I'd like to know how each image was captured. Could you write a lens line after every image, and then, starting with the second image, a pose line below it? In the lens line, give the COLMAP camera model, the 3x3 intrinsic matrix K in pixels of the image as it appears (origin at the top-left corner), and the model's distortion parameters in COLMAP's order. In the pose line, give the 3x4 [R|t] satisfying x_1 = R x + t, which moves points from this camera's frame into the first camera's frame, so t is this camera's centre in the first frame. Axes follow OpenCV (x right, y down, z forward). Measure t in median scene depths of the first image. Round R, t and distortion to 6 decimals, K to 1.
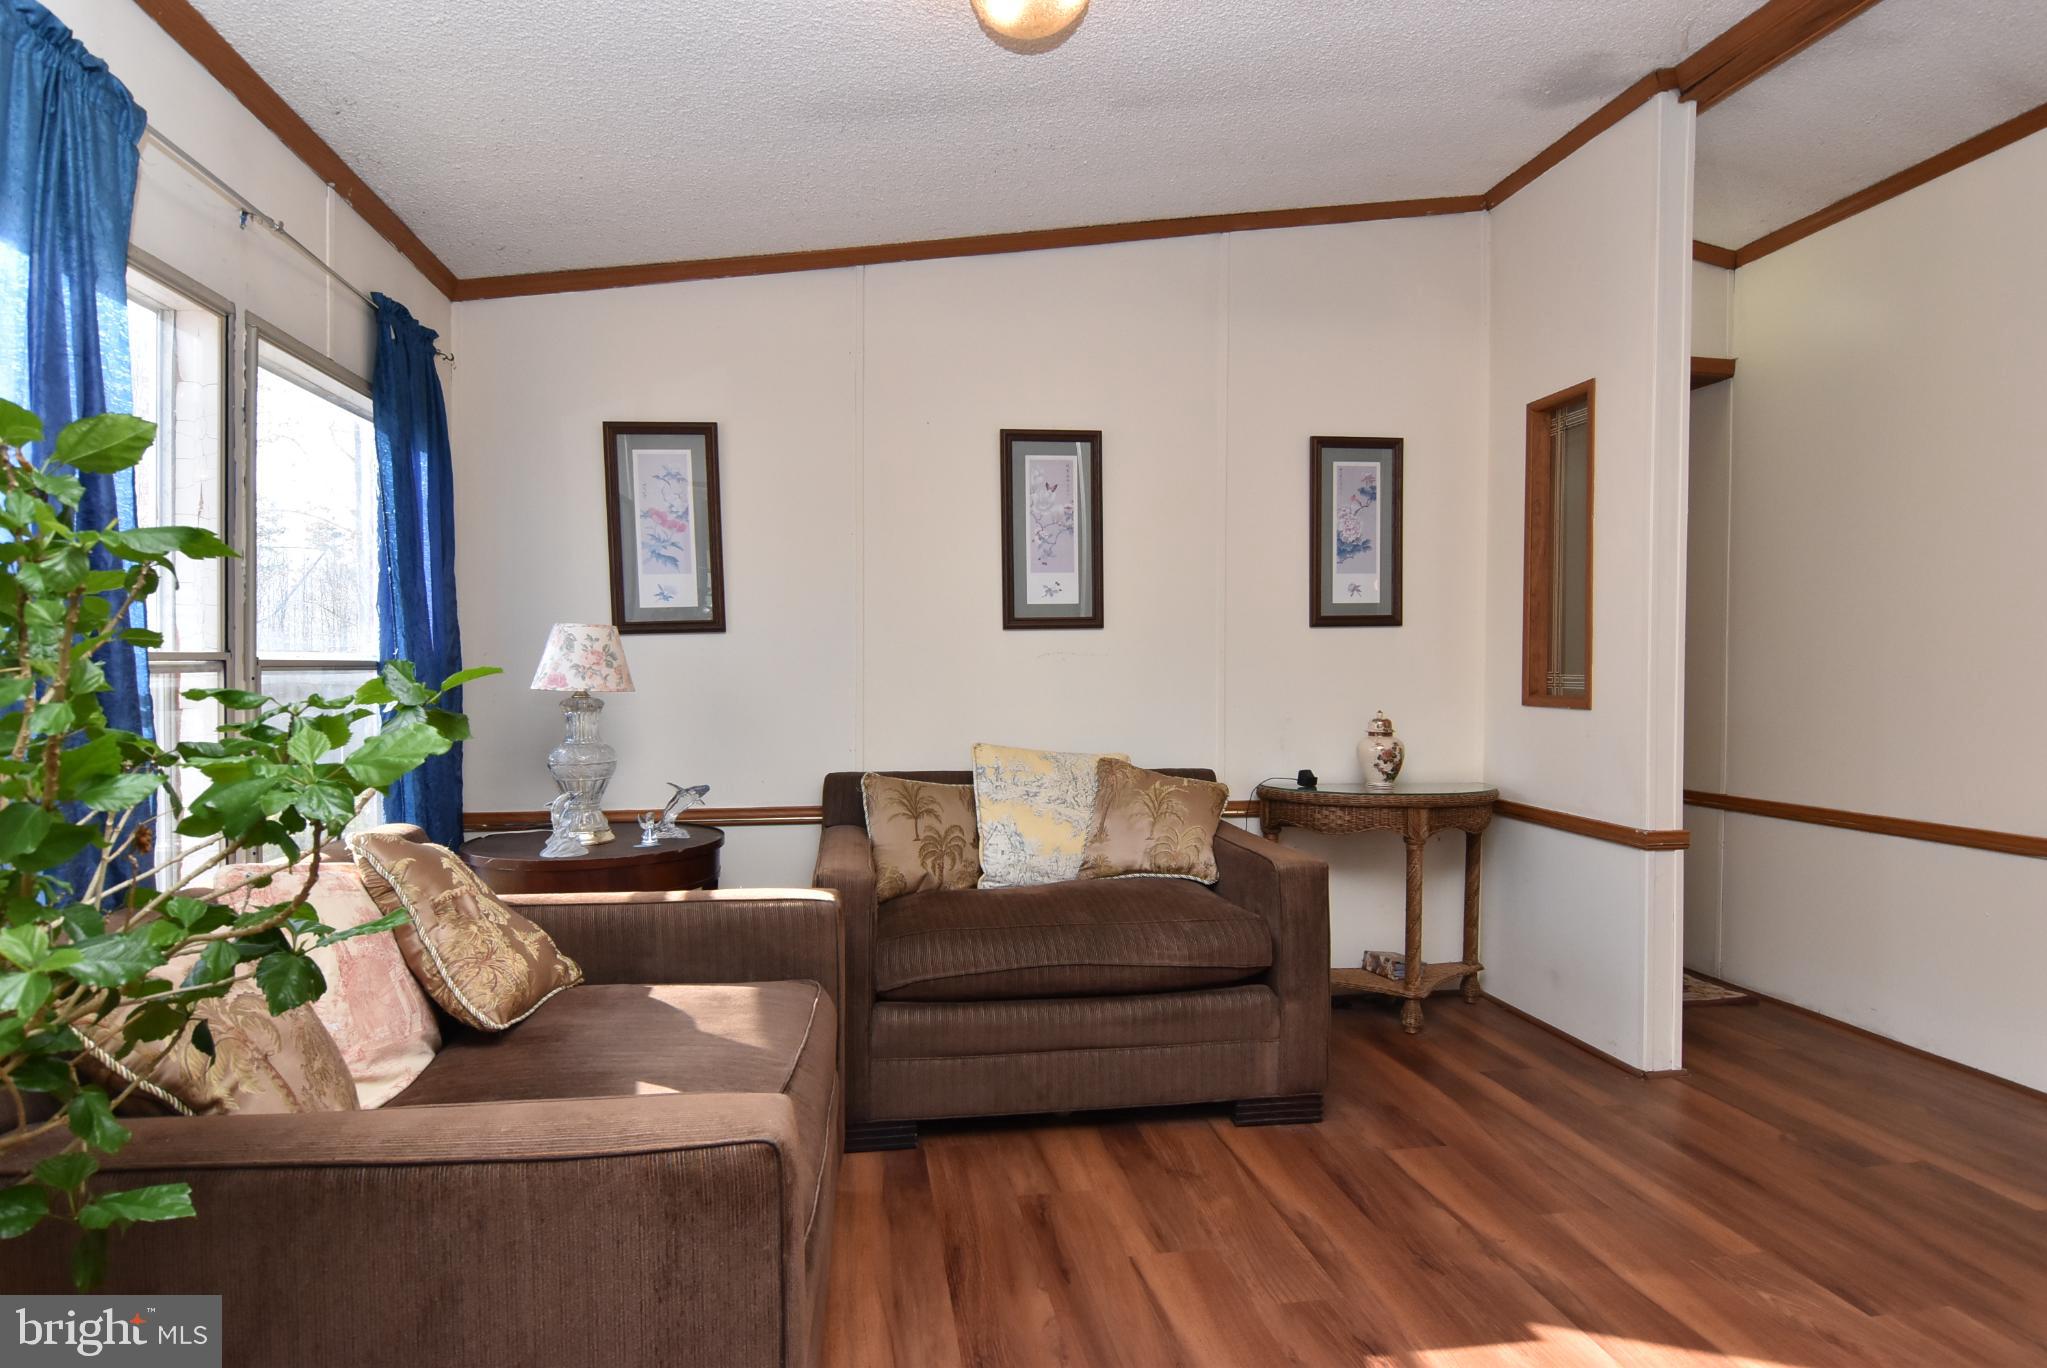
lens RADIAL K [[1084.0, 0, 1017.6], [0, 1084.0, 689.3], [0, 0, 1]] dist [-0.005693, -0.009336]
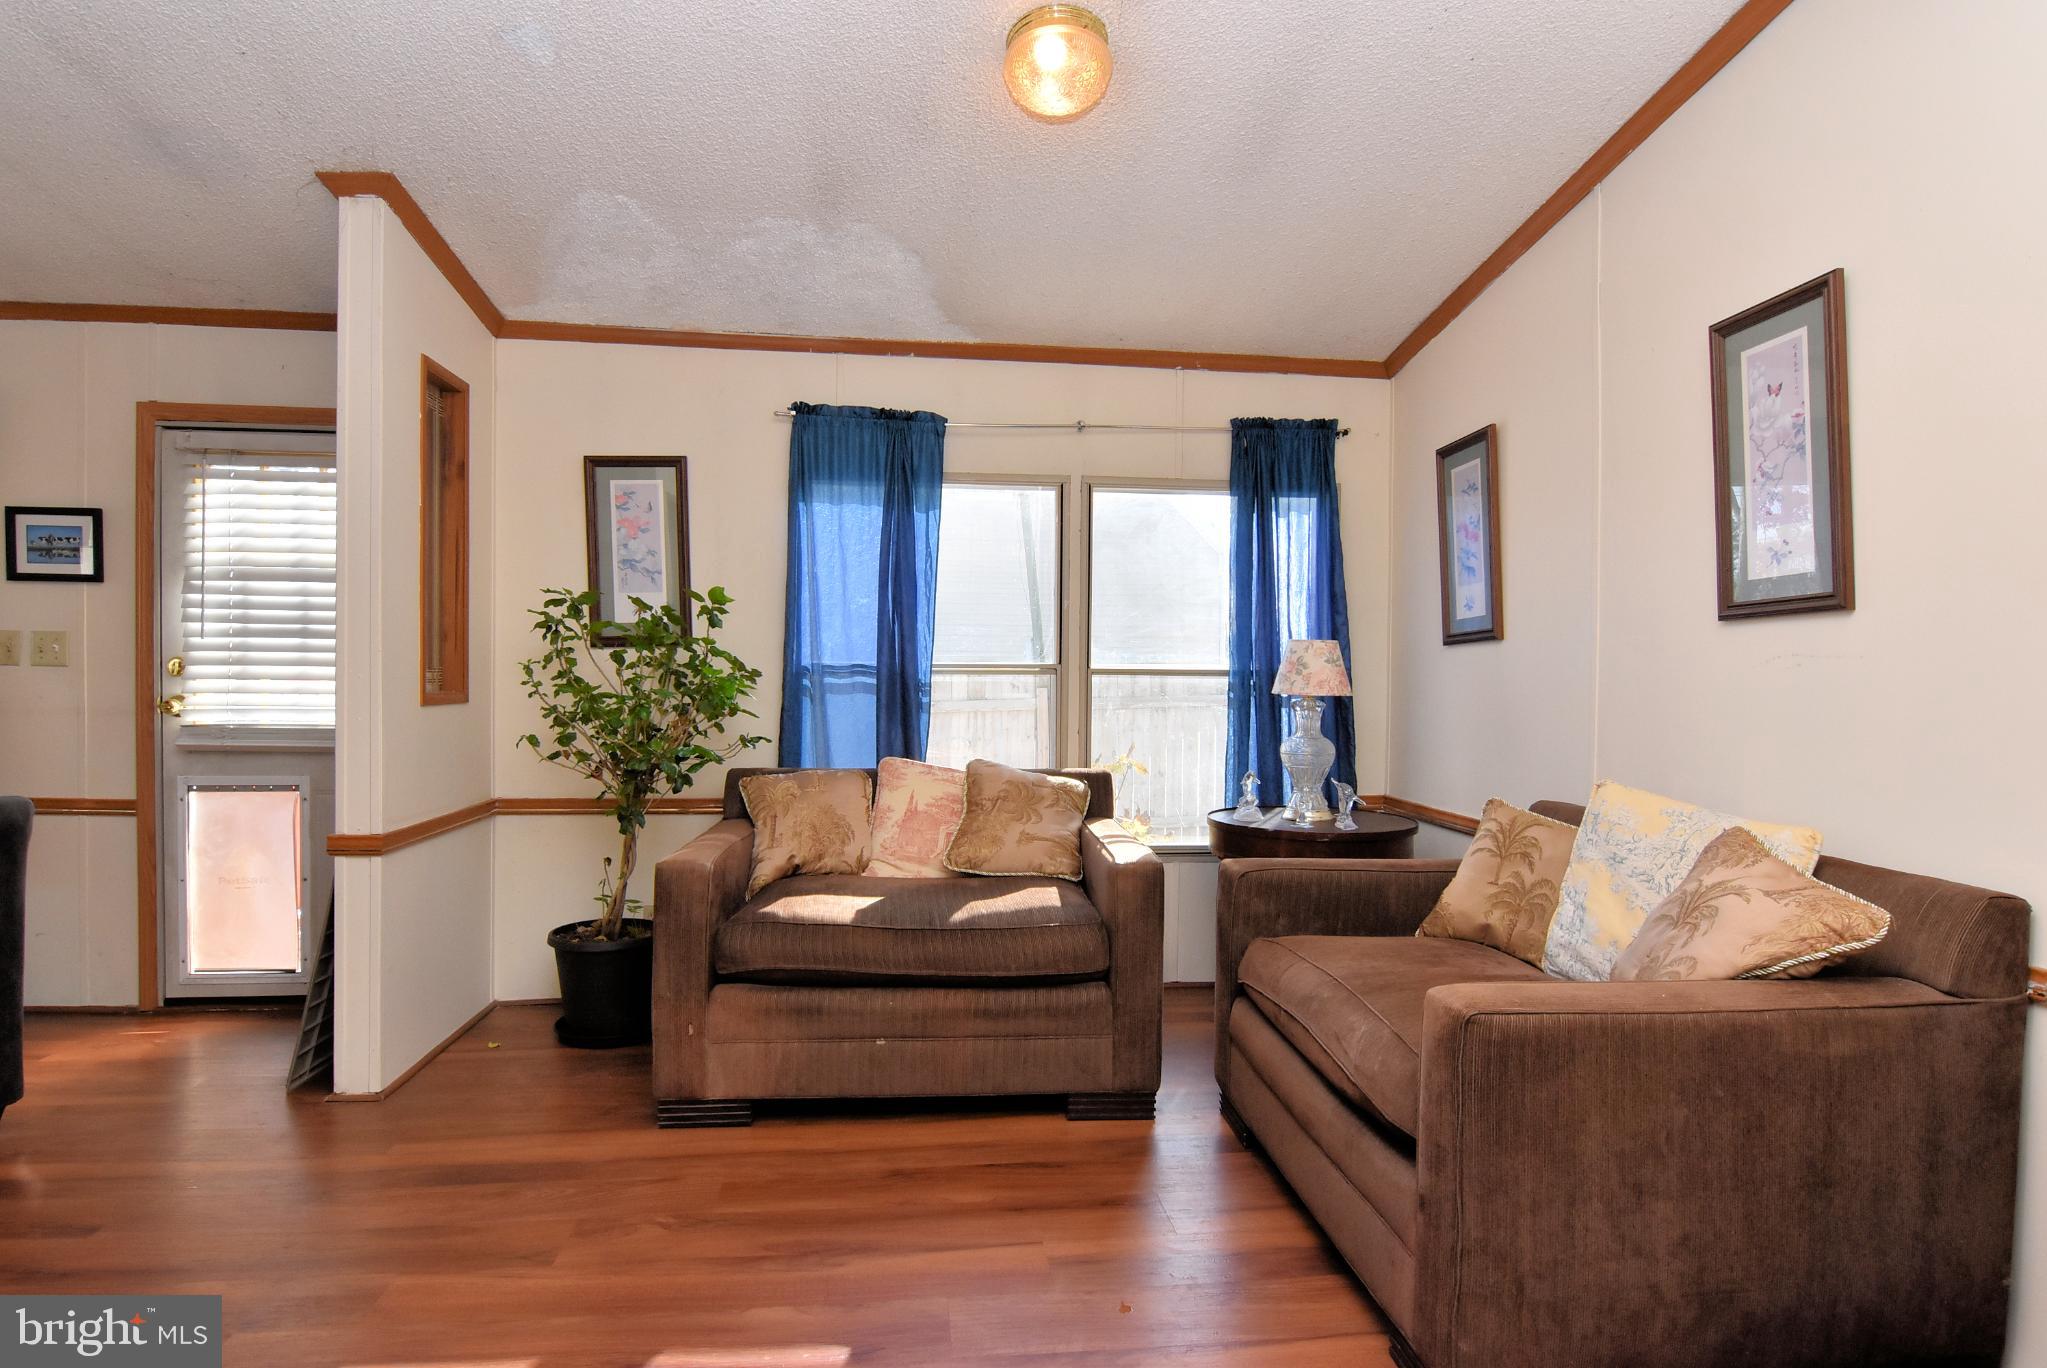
lens RADIAL K [[1084.0, 0, 1030.9], [0, 1084.0, 681.1], [0, 0, 1]] dist [-0.005693, -0.009336]
pose [[-0.052683, 0.006081, -0.998593, 0.710819], [-0.029429, 0.999538, 0.007640, -0.011842], [0.998178, 0.029790, -0.052480, 0.645297]]
